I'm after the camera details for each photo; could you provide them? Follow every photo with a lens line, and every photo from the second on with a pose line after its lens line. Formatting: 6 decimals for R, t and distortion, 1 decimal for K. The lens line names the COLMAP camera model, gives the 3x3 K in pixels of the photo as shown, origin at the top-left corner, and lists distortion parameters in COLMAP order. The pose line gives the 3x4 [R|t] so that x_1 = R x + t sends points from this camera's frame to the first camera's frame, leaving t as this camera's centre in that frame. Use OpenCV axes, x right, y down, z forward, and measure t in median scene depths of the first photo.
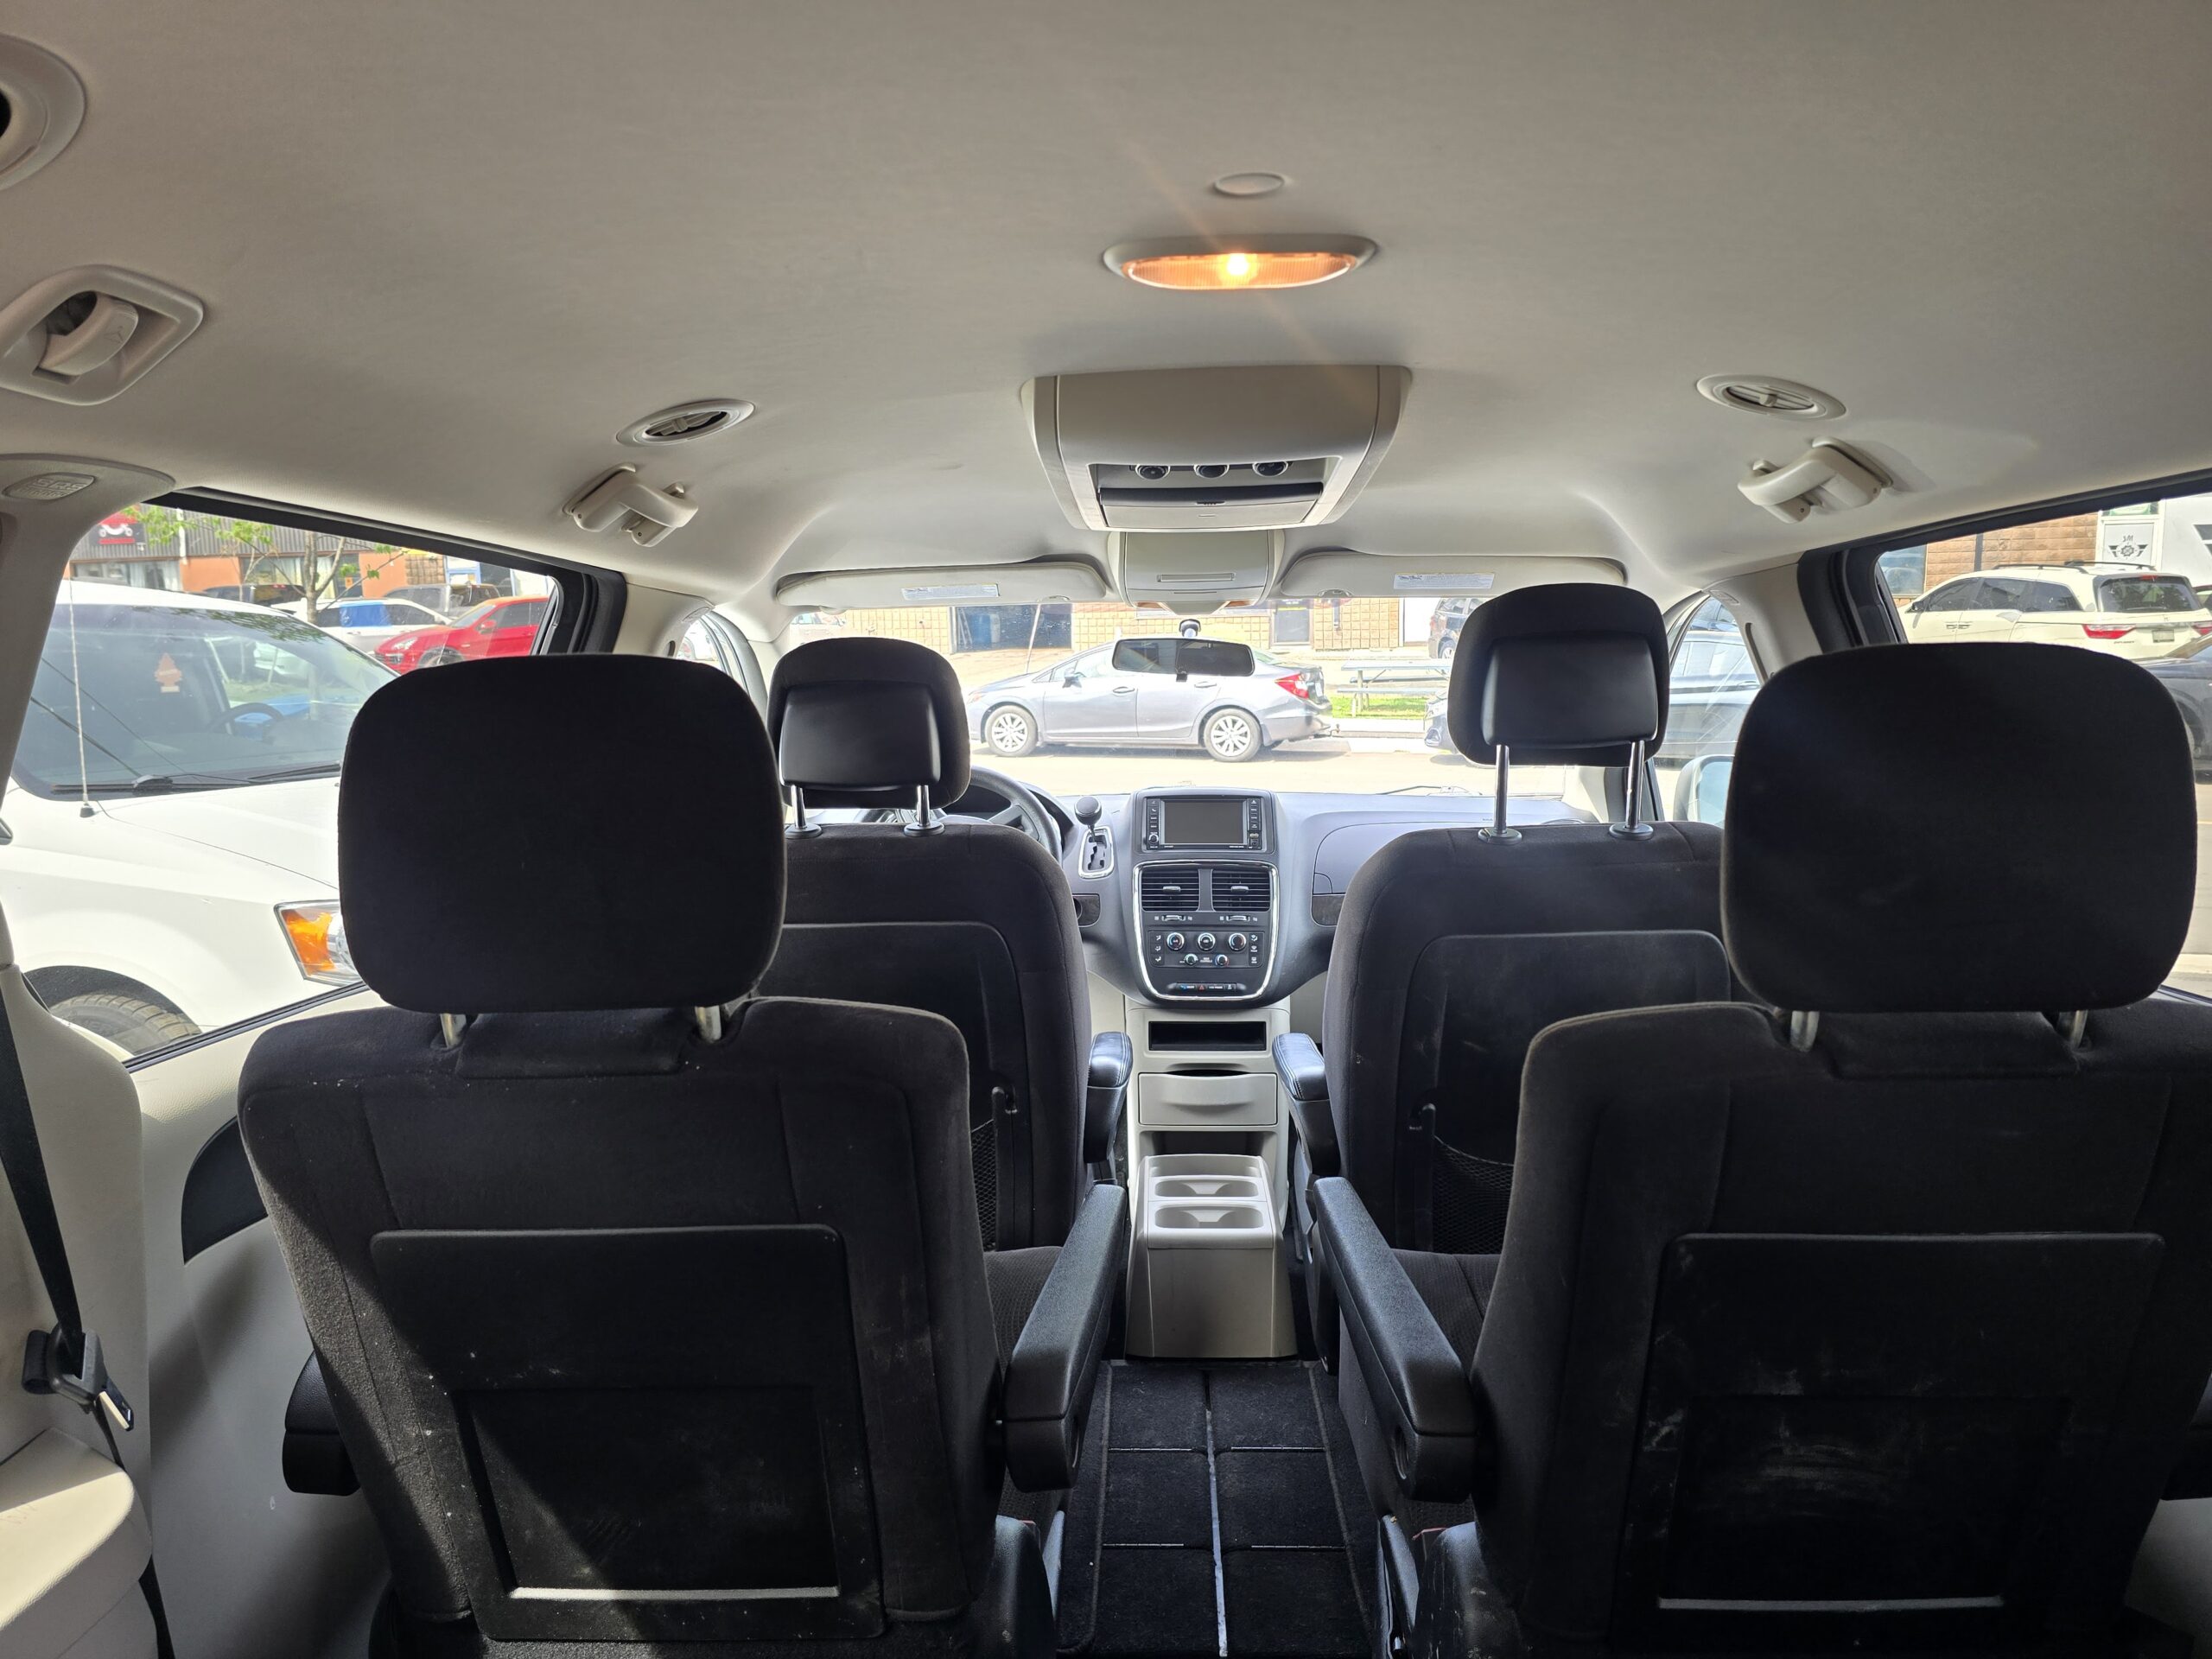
lens RADIAL K [[1510.4, 0, 1106.0], [0, 1510.4, 829.5], [0, 0, 1]] dist [0.074021, -0.088447]
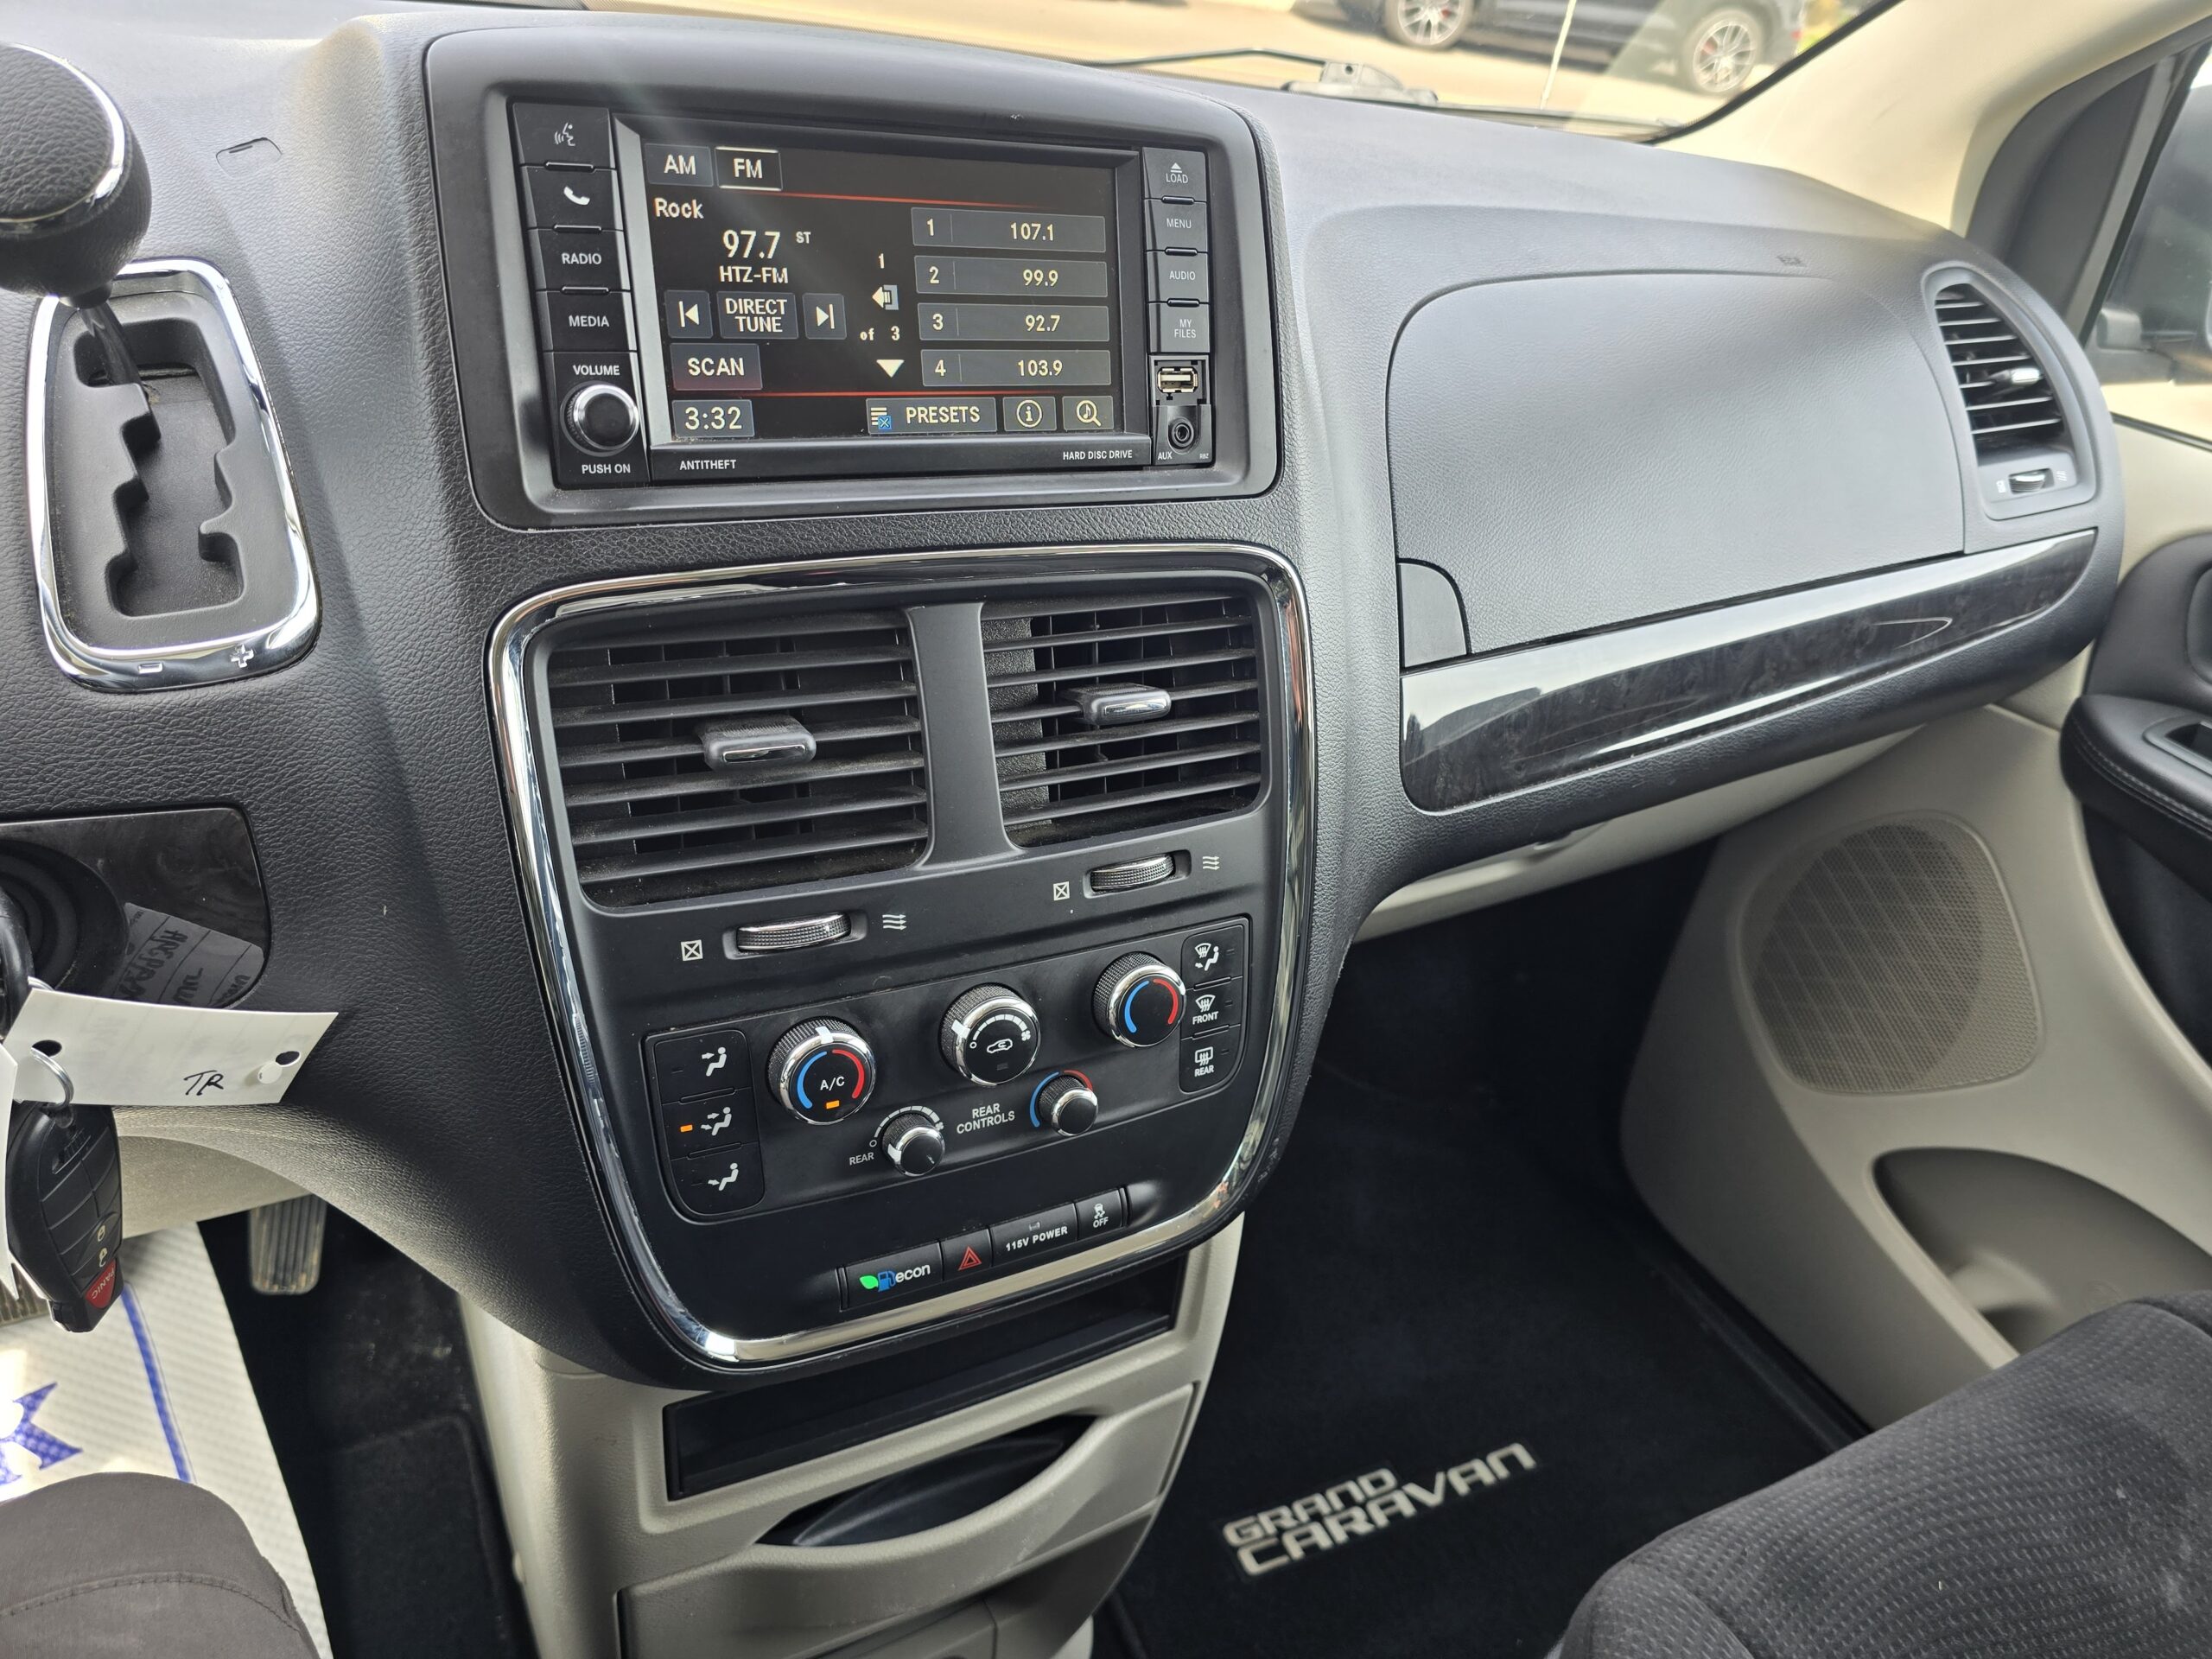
lens RADIAL K [[1510.4, 0, 1106.0], [0, 1510.4, 829.5], [0, 0, 1]] dist [0.074021, -0.088447]
pose [[0.865706, -0.152906, 0.476626, -0.003085], [-0.066398, 0.908707, 0.412121, -0.021744], [-0.496129, -0.388423, 0.776521, 0.860771]]
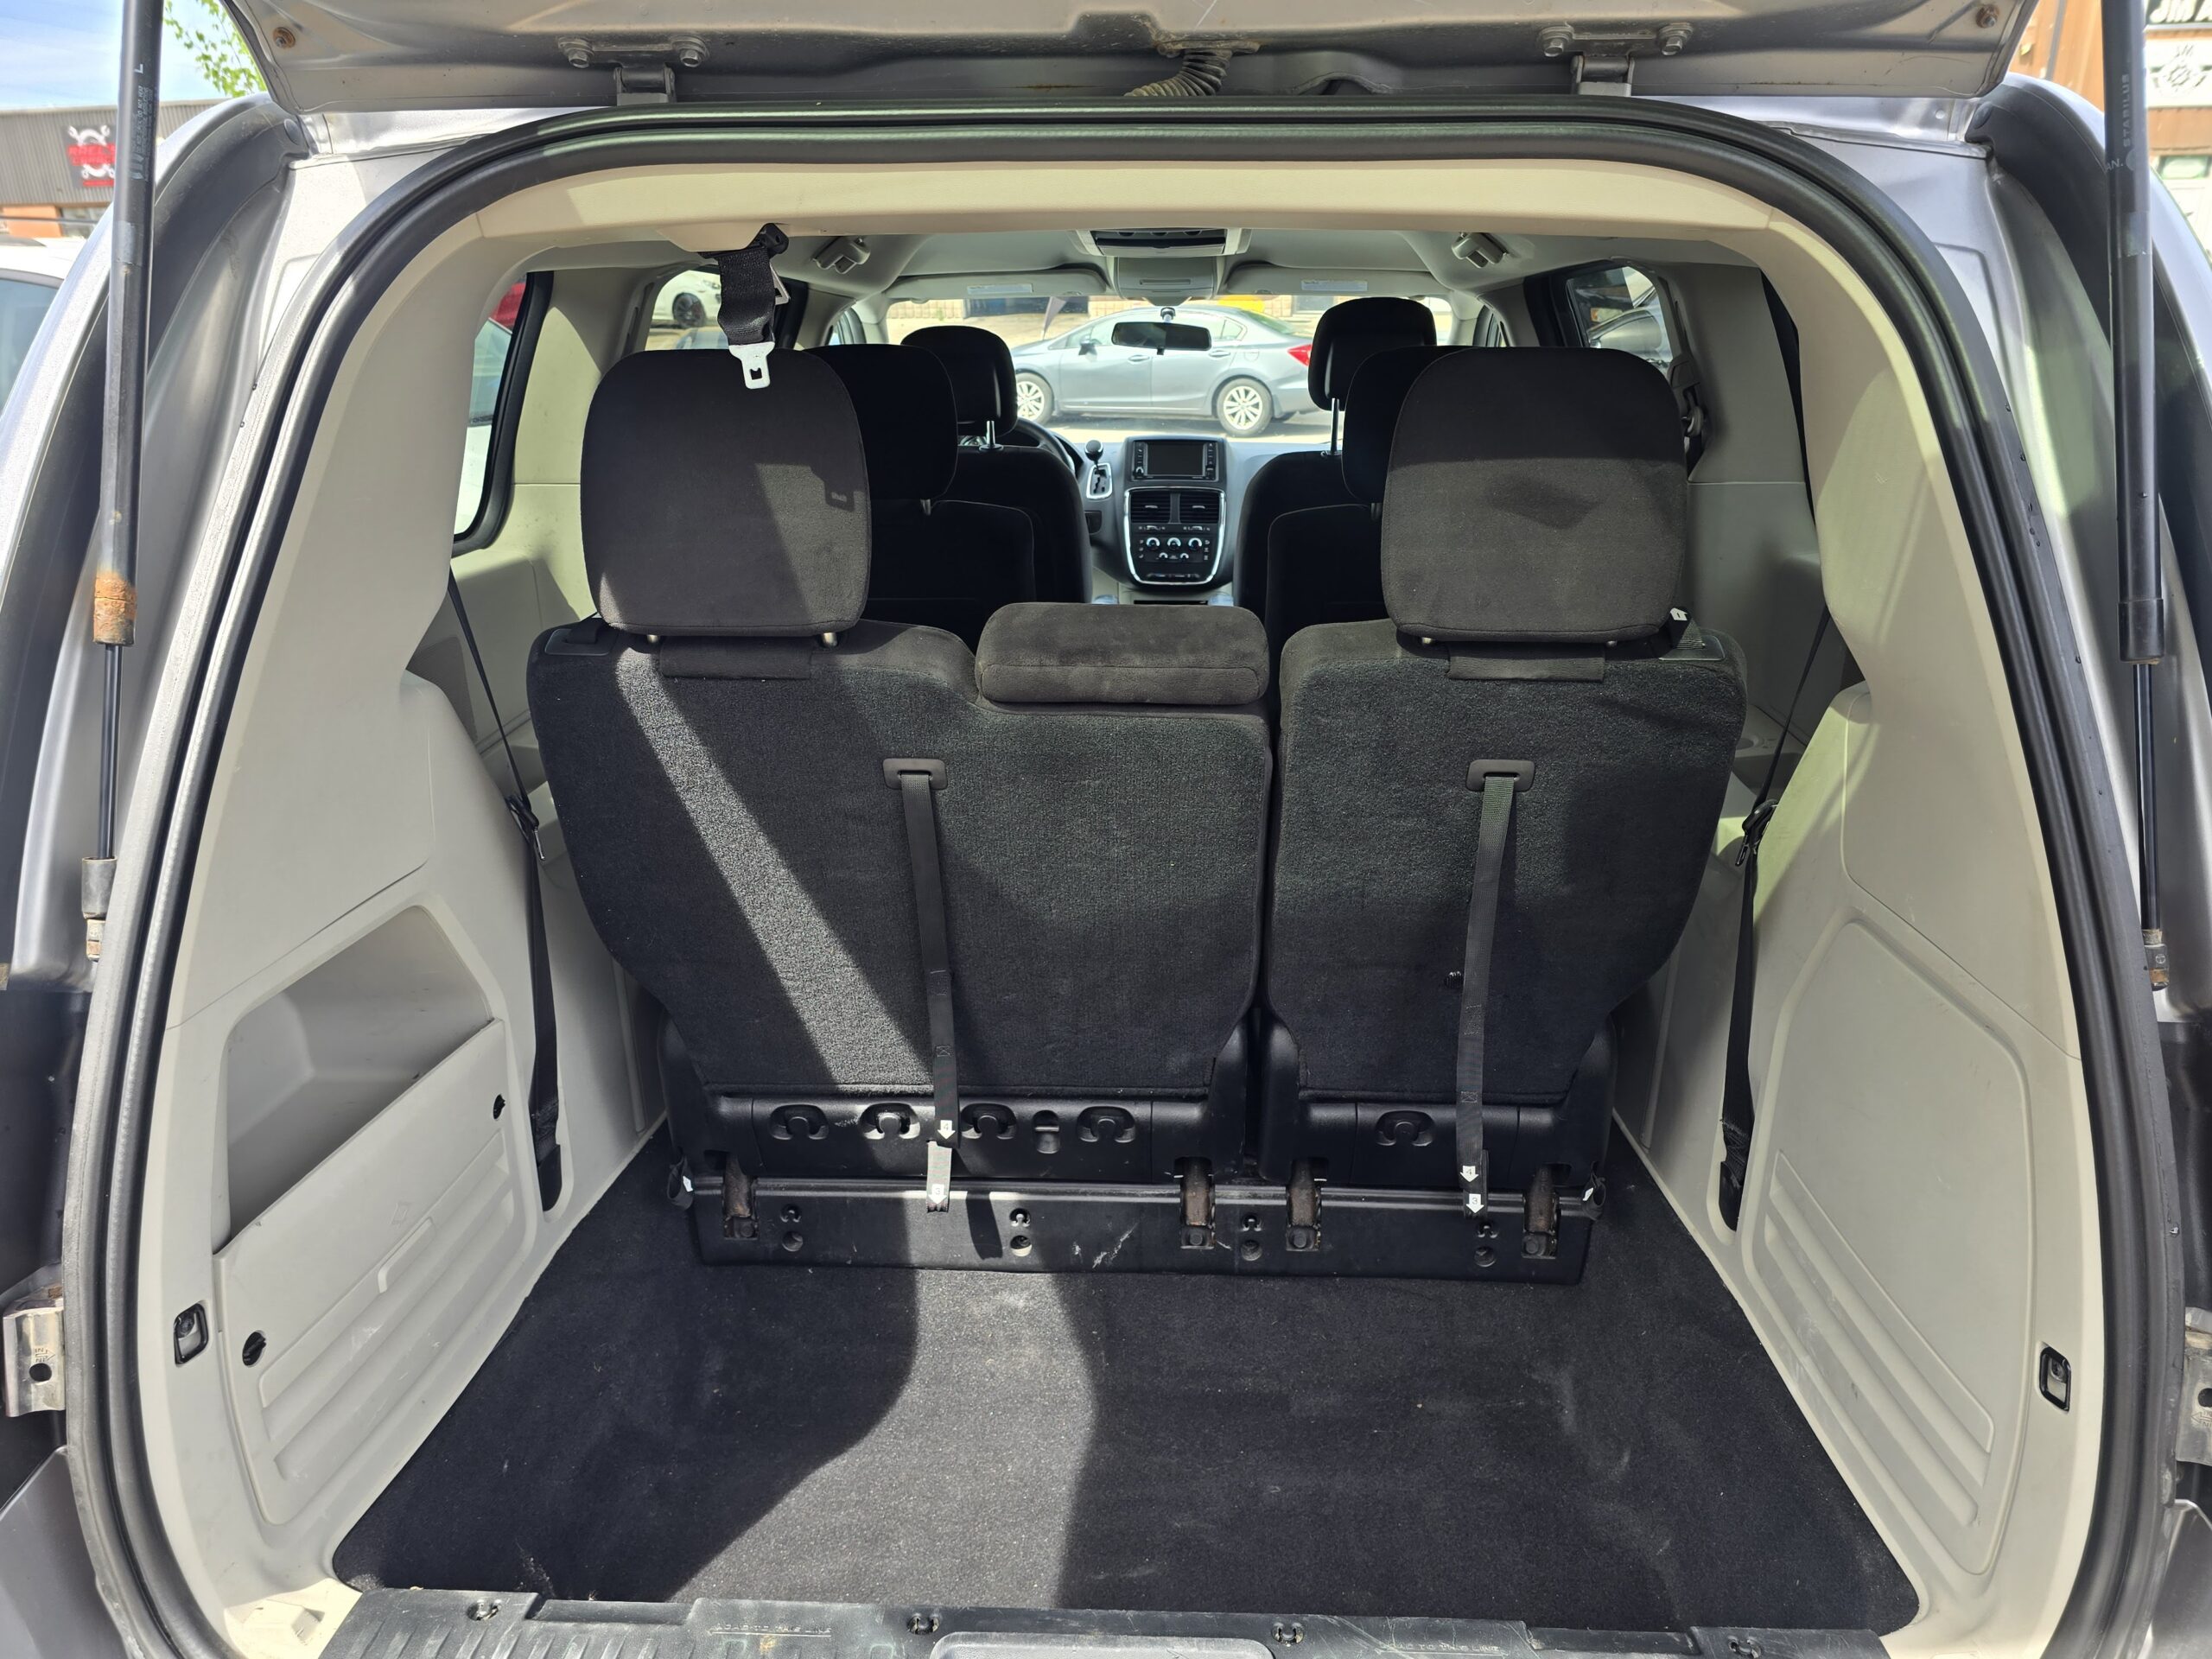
lens RADIAL K [[1392.6, 0, 1103.9], [0, 1392.6, 858.7], [0, 0, 1]] dist [0.002585, -0.001235]
pose [[0.999875, 0.014188, -0.007048, 0.012633], [-0.011972, 0.968077, 0.250368, 0.032168], [0.010375, -0.250252, 0.968125, -0.371033]]
